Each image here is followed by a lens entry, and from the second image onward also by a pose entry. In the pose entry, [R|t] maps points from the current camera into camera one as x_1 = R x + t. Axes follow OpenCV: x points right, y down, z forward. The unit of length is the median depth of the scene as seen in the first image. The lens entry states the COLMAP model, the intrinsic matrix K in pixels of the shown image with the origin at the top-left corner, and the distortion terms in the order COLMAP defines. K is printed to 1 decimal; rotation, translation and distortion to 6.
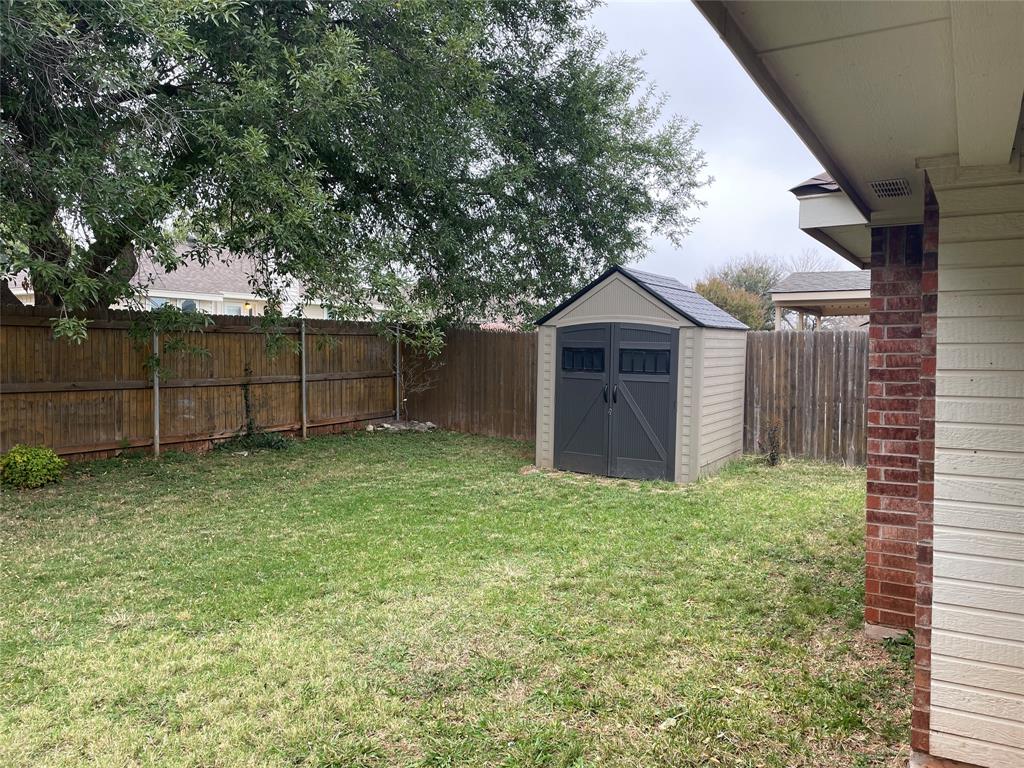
lens RADIAL K [[771.9, 0, 514.3], [0, 771.9, 381.6], [0, 0, 1]] dist [0.093662, -0.119093]
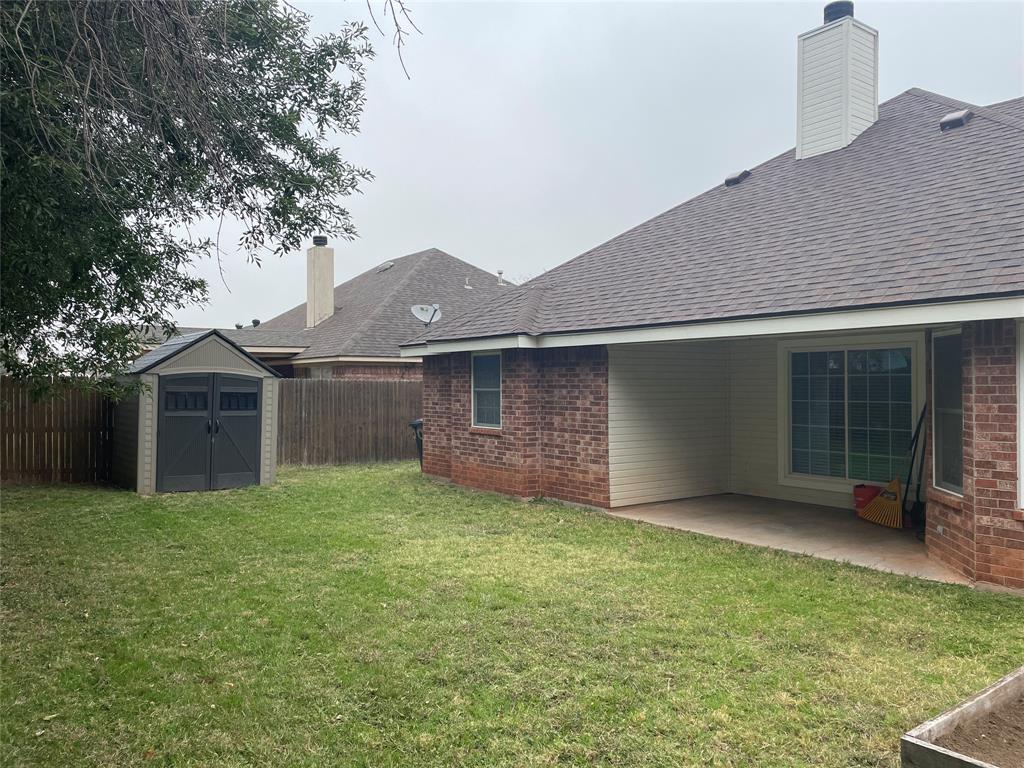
lens RADIAL K [[771.9, 0, 511.2], [0, 771.9, 377.2], [0, 0, 1]] dist [0.093662, -0.119093]
pose [[0.415386, 0.002263, 0.909642, -0.908452], [0.042468, 0.998858, -0.021878, -0.018127], [-0.908653, 0.047718, 0.414816, -0.023831]]
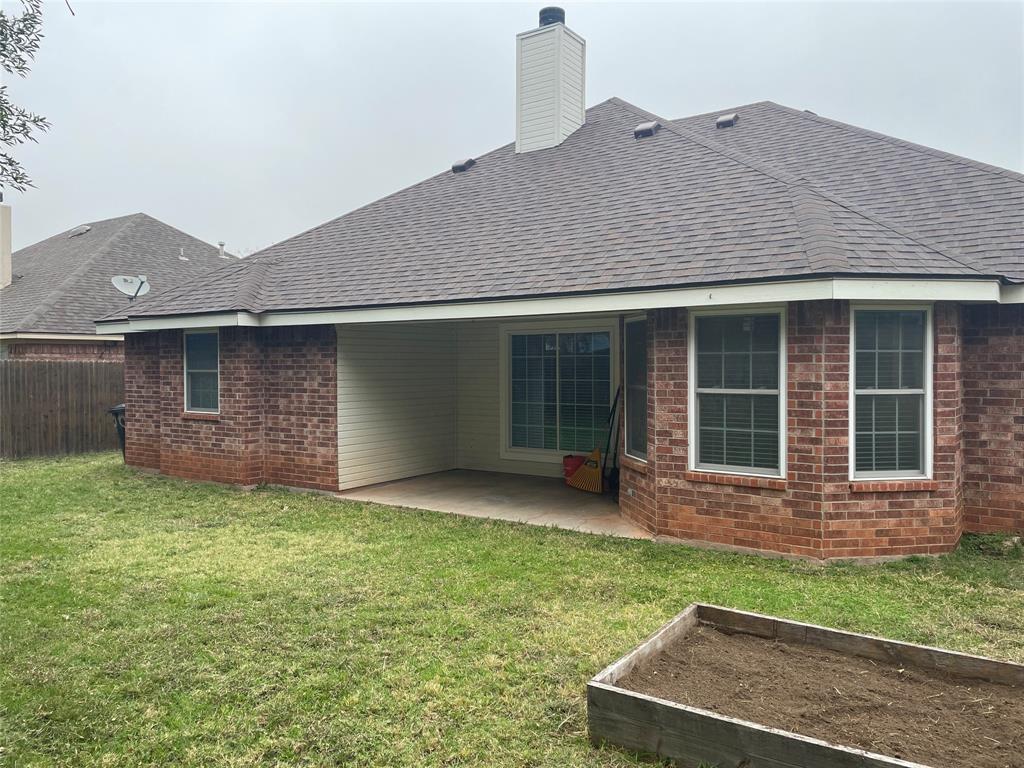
lens RADIAL K [[771.9, 0, 512.3], [0, 771.9, 373.0], [0, 0, 1]] dist [0.093662, -0.119093]
pose [[0.089101, -0.016869, 0.995880, -0.902668], [0.046436, 0.998840, 0.012764, -0.017533], [-0.994940, 0.045108, 0.089781, -0.031509]]
